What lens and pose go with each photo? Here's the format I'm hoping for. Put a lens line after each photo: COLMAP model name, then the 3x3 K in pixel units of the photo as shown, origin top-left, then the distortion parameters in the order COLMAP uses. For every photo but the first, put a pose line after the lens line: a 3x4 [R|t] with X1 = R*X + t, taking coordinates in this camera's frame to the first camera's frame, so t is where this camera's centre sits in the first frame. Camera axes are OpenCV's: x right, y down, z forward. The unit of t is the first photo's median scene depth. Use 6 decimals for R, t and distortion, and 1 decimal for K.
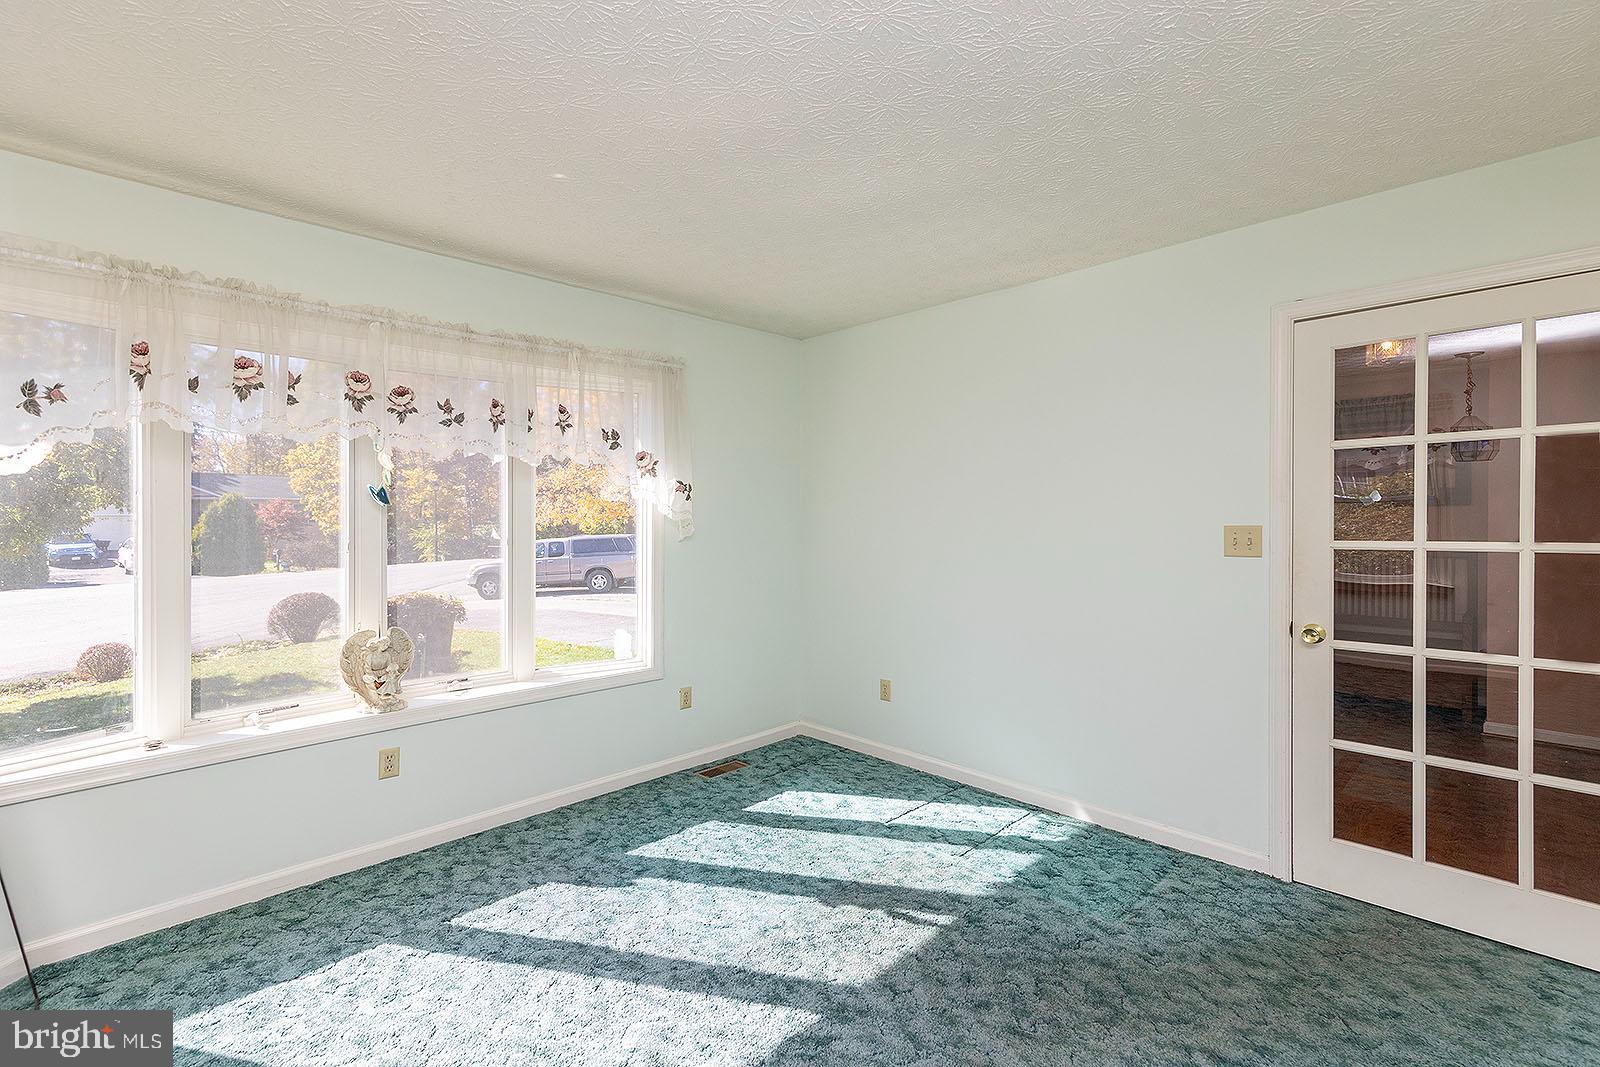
lens RADIAL K [[688.2, 0, 827.7], [0, 688.2, 522.6], [0, 0, 1]] dist [0.006868, -0.000221]
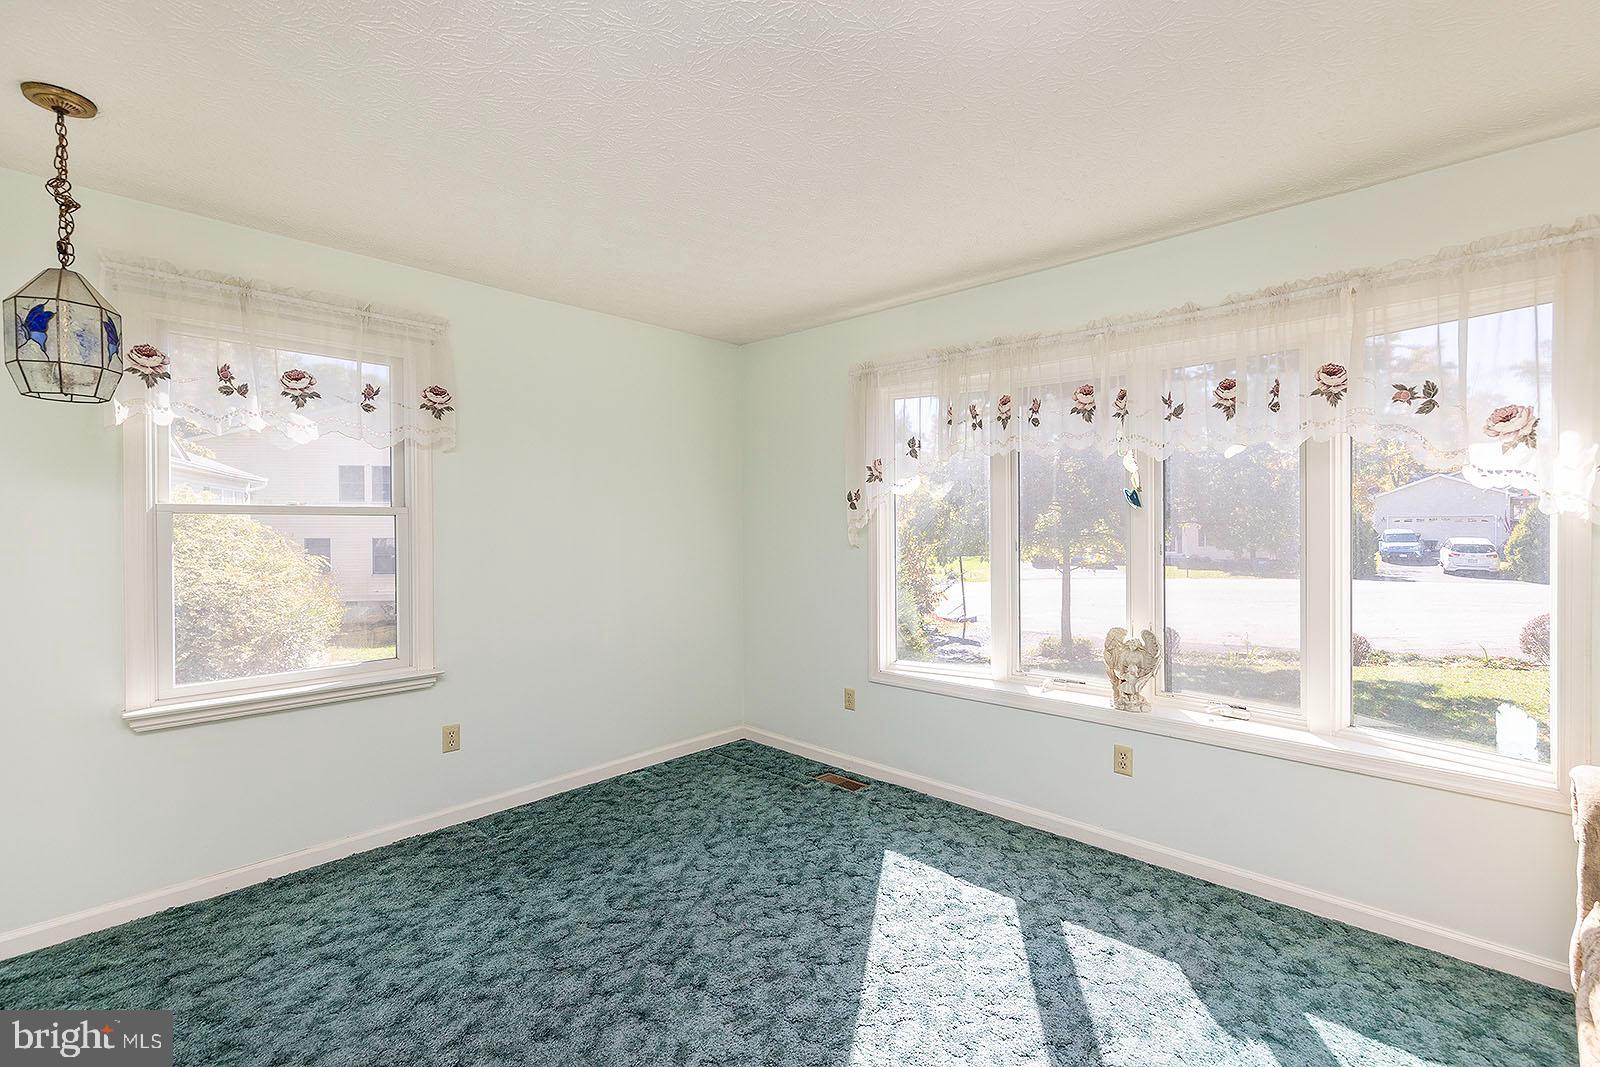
lens RADIAL K [[708.8, 0, 799.1], [0, 708.8, 527.6], [0, 0, 1]] dist [0.002709, 0.000155]
pose [[0.035295, 0.012168, -0.999303, 0.393228], [-0.006237, 0.999909, 0.011955, -0.005675], [0.999357, 0.005811, 0.035368, 0.483201]]
